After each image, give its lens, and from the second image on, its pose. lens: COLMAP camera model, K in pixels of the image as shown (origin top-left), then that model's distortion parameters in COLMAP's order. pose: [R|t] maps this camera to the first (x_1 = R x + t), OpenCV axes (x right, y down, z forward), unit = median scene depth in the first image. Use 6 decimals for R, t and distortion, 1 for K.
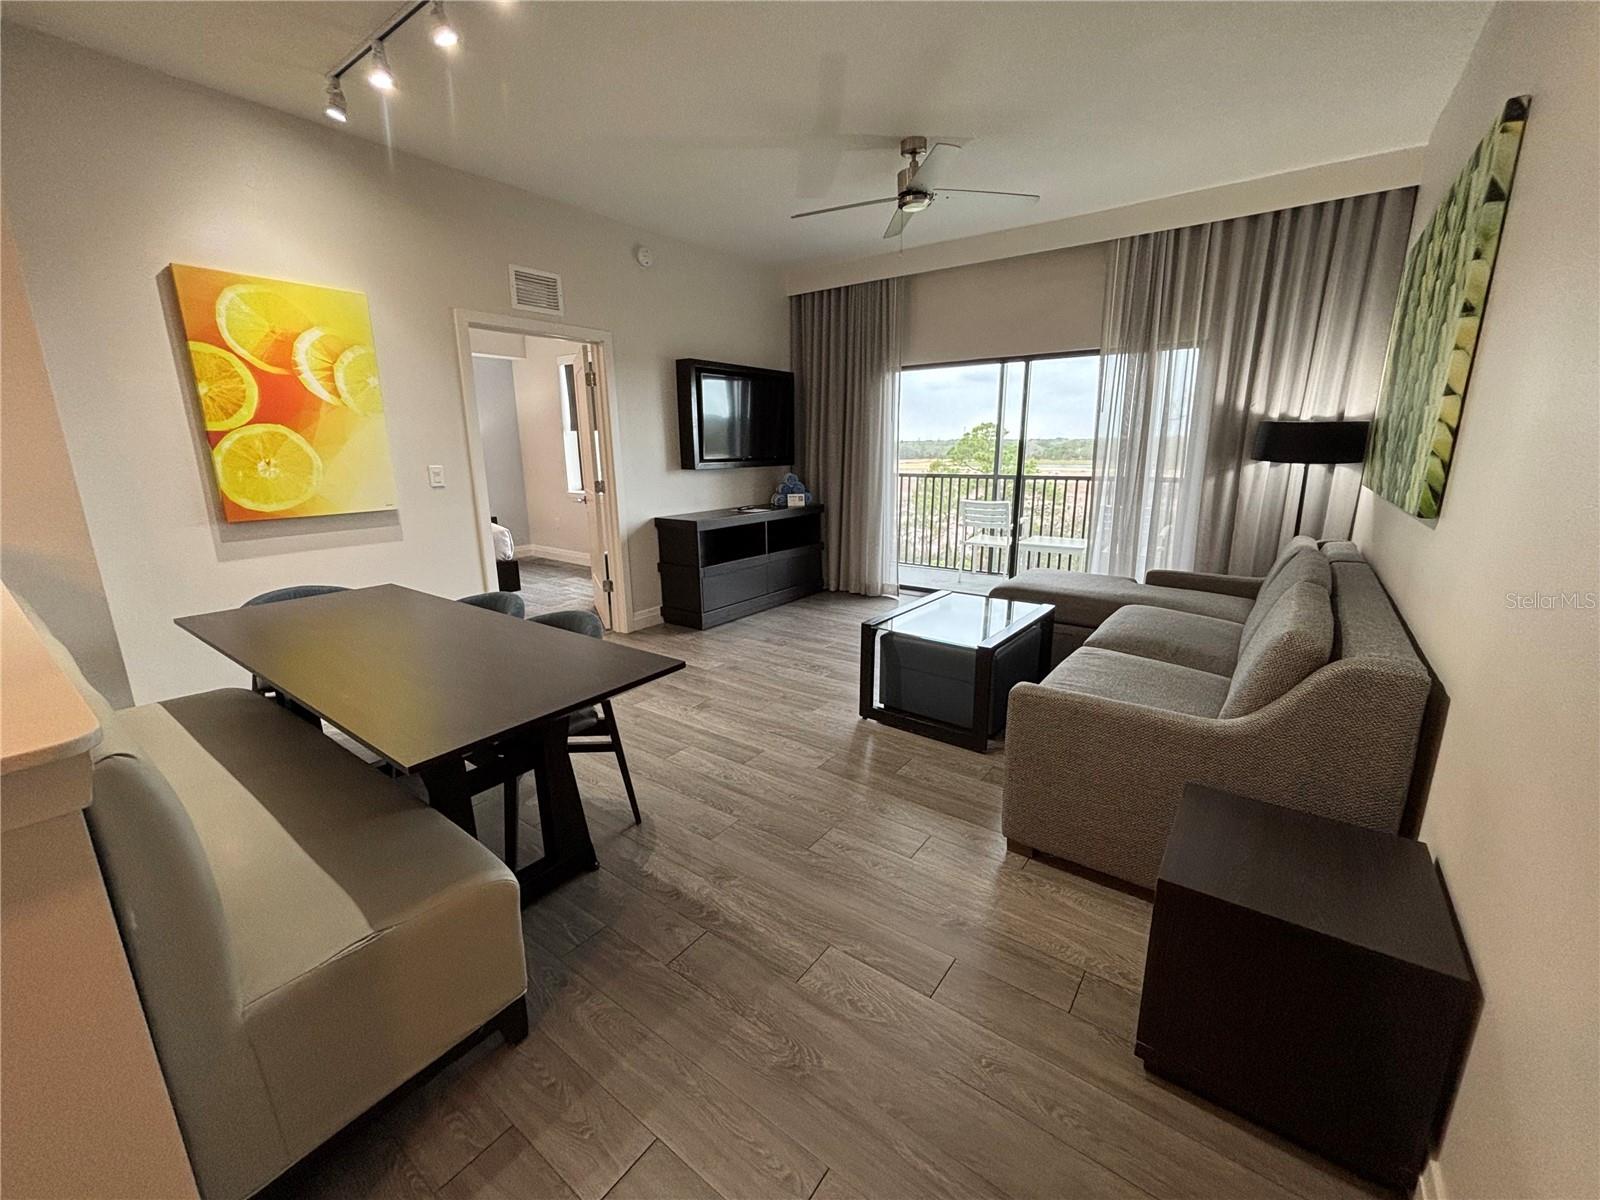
lens RADIAL K [[648.9, 0, 799.4], [0, 648.9, 601.6], [0, 0, 1]] dist [-0.000591, 0.000176]
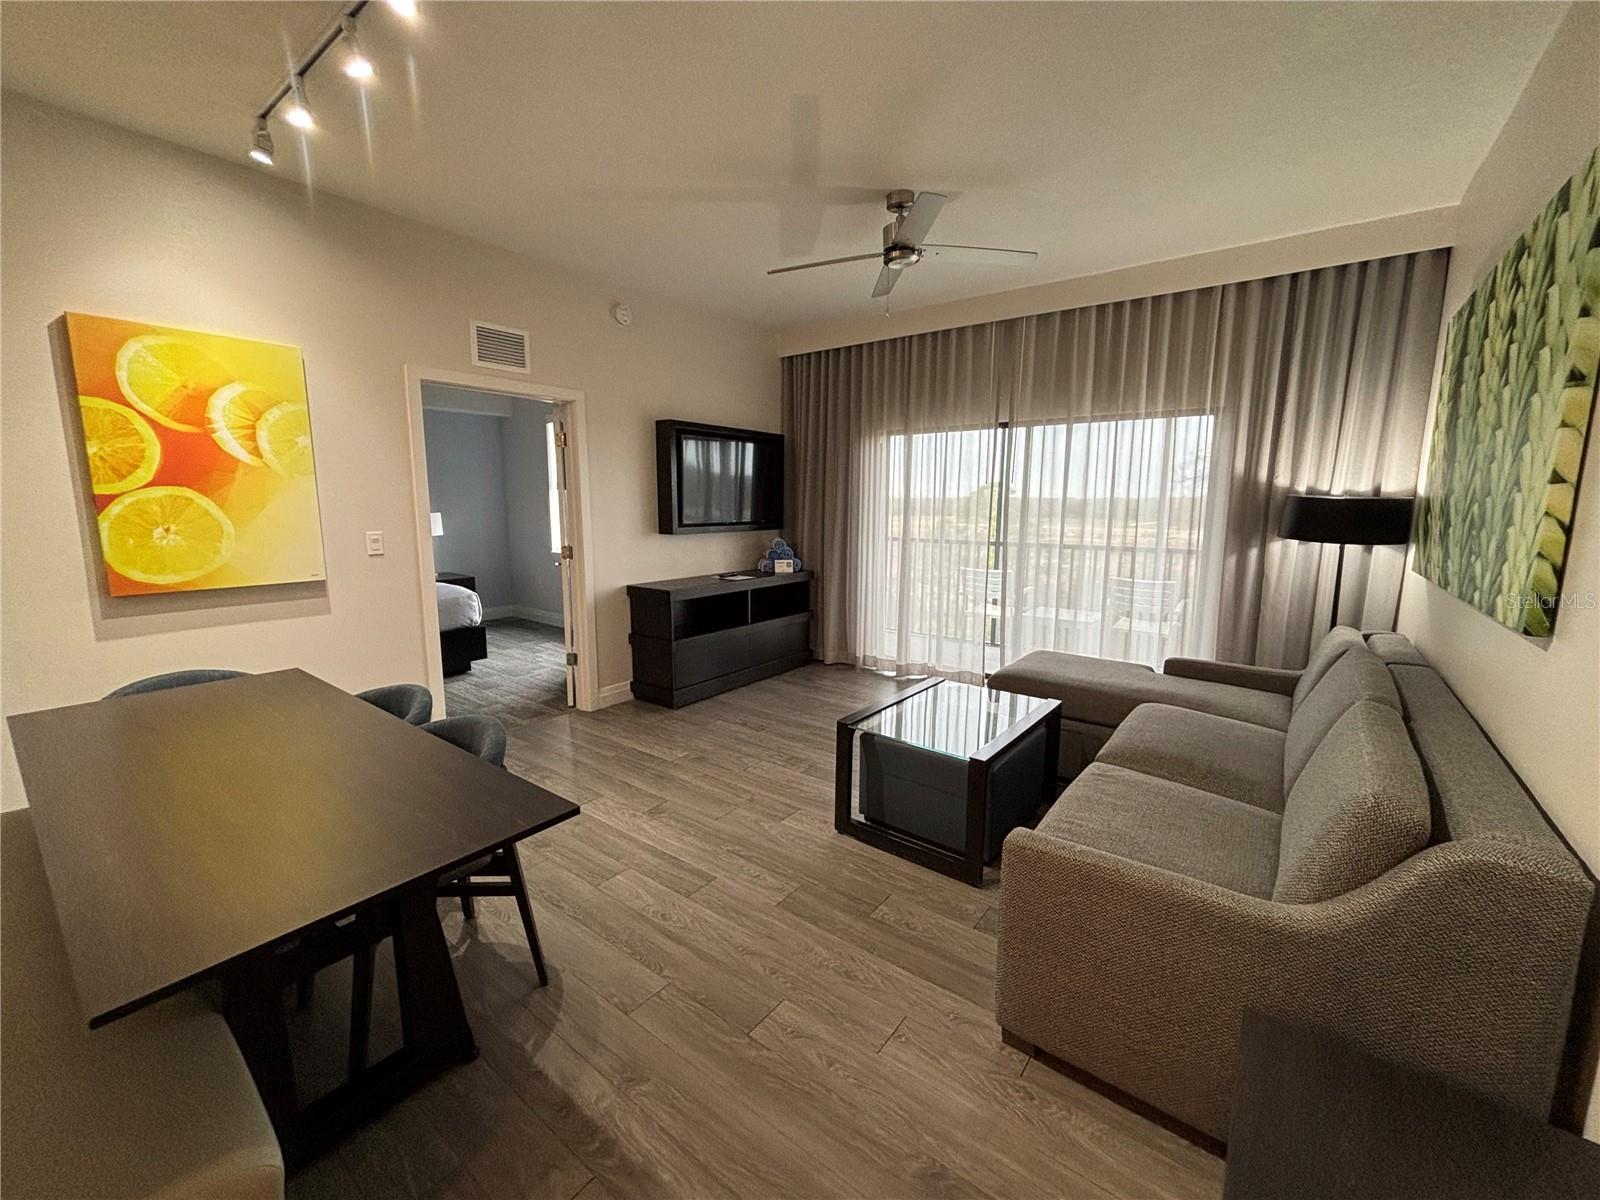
lens RADIAL K [[648.9, 0, 799.4], [0, 648.9, 601.6], [0, 0, 1]] dist [-0.000591, 0.000176]
pose [[0.999803, 0.015964, -0.011804, 0.053399], [-0.016870, 0.996560, -0.081141, -0.054602], [0.010468, 0.081325, 0.996633, 0.124235]]
